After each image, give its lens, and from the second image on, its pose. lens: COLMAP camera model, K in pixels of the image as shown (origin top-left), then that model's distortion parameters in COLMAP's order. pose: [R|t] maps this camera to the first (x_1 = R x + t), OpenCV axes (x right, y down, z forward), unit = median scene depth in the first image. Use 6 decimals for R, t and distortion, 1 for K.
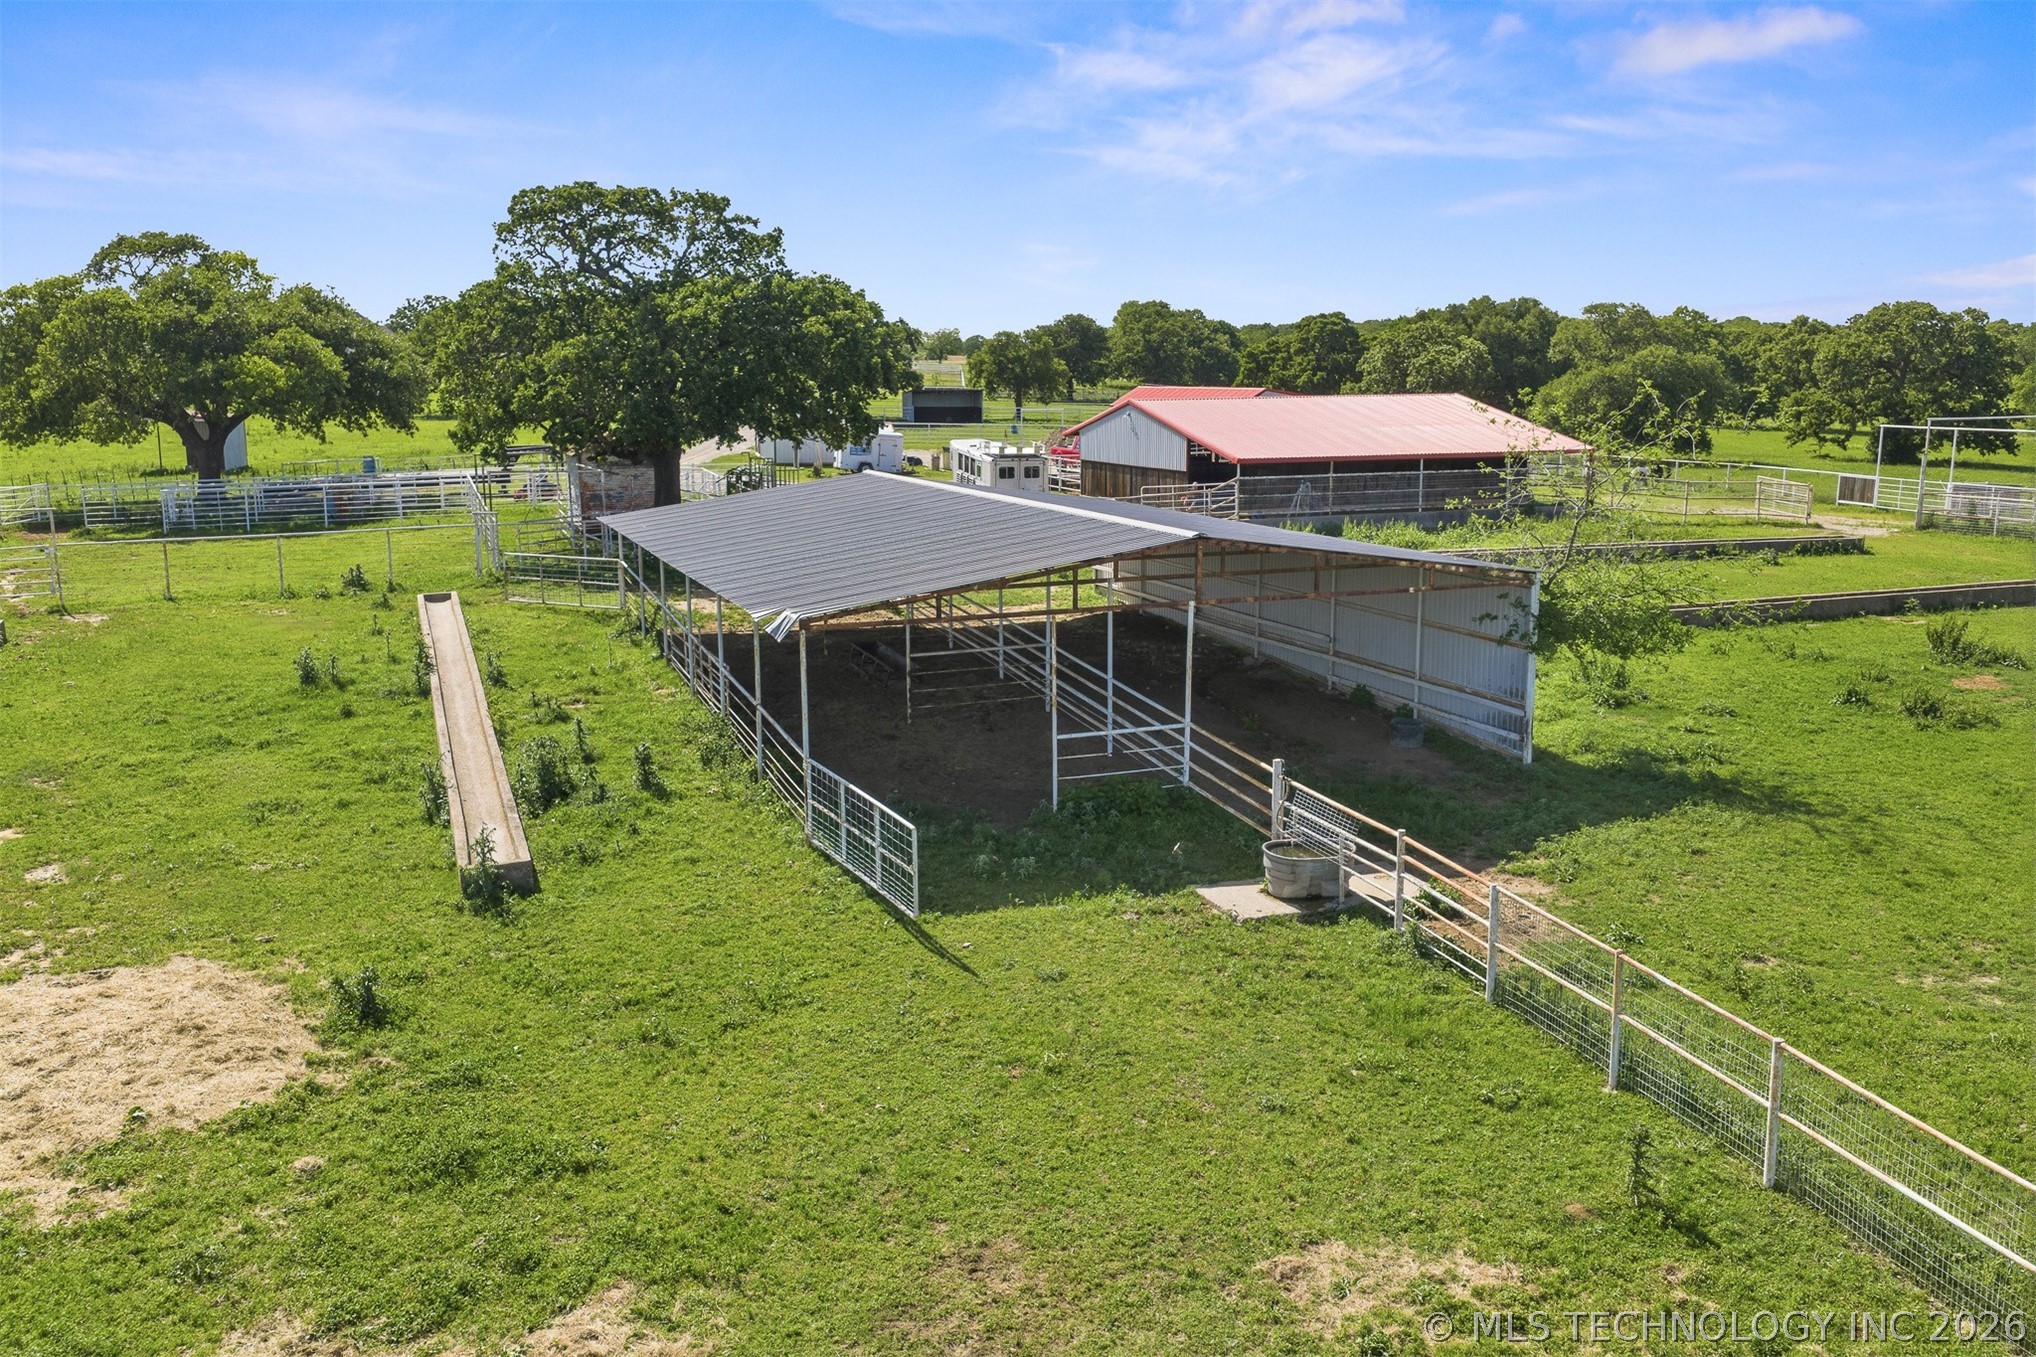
lens RADIAL K [[1662.3, 0, 1017.5], [0, 1662.3, 679.2], [0, 0, 1]] dist [0.013357, -0.019957]
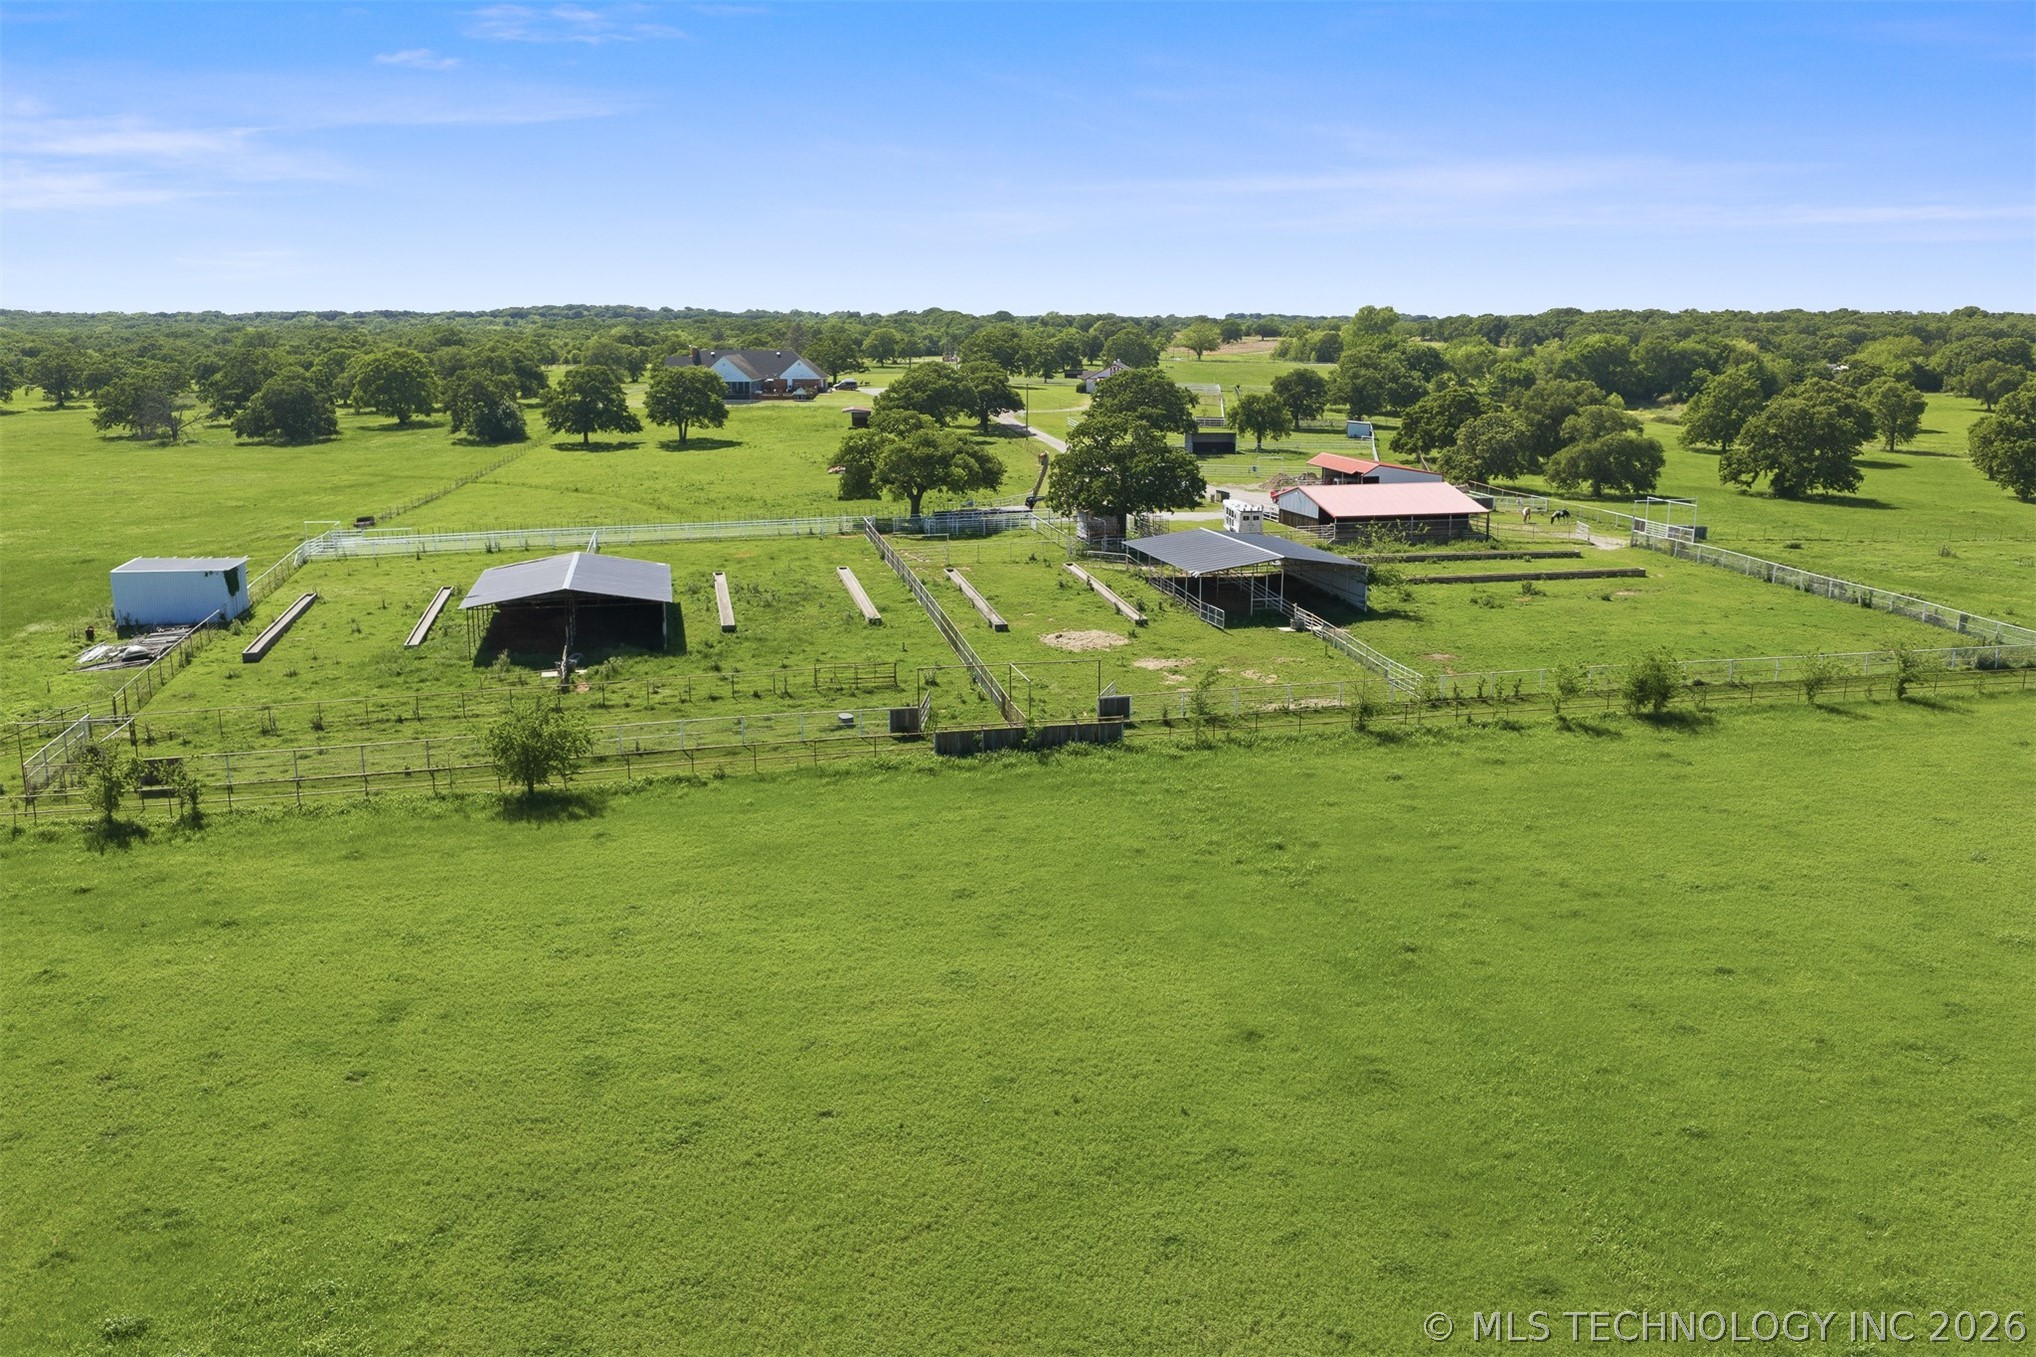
lens RADIAL K [[1662.3, 0, 1016.1], [0, 1662.3, 676.2], [0, 0, 1]] dist [0.013357, -0.019957]
pose [[0.989003, 0.033269, -0.144103, 0.031089], [-0.029997, 0.999242, 0.024825, 0.101132], [0.144819, -0.020229, 0.989251, -2.457233]]
